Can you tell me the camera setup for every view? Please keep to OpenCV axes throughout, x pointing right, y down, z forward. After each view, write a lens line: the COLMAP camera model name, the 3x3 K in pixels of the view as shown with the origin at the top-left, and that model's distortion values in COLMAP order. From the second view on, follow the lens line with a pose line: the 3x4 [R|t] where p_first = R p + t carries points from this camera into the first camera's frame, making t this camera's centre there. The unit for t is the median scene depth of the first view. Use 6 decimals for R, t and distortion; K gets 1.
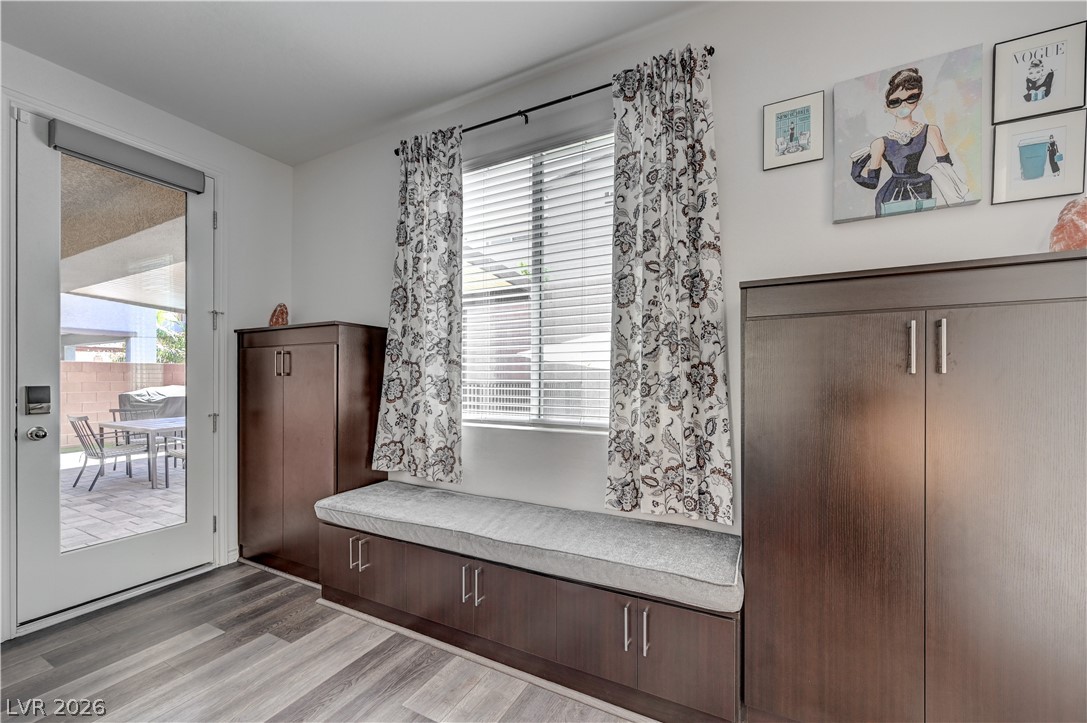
lens RADIAL K [[432.3, 0, 544.4], [0, 432.3, 372.8], [0, 0, 1]] dist [-0.002319, 0.000709]
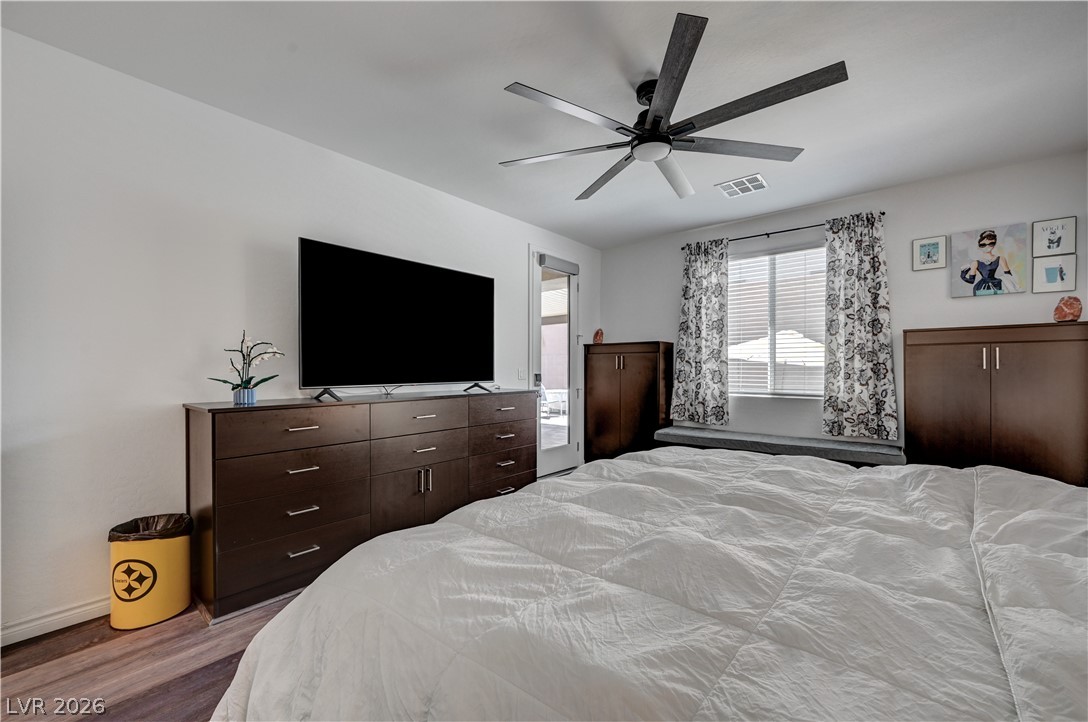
lens RADIAL K [[432.7, 0, 544.4], [0, 432.7, 361.9], [0, 0, 1]] dist [-0.002319, 0.000709]
pose [[0.978213, -0.004187, -0.207563, -0.757522], [0.003308, 0.999984, -0.004582, -0.023408], [0.207579, 0.003796, 0.978211, -1.330267]]
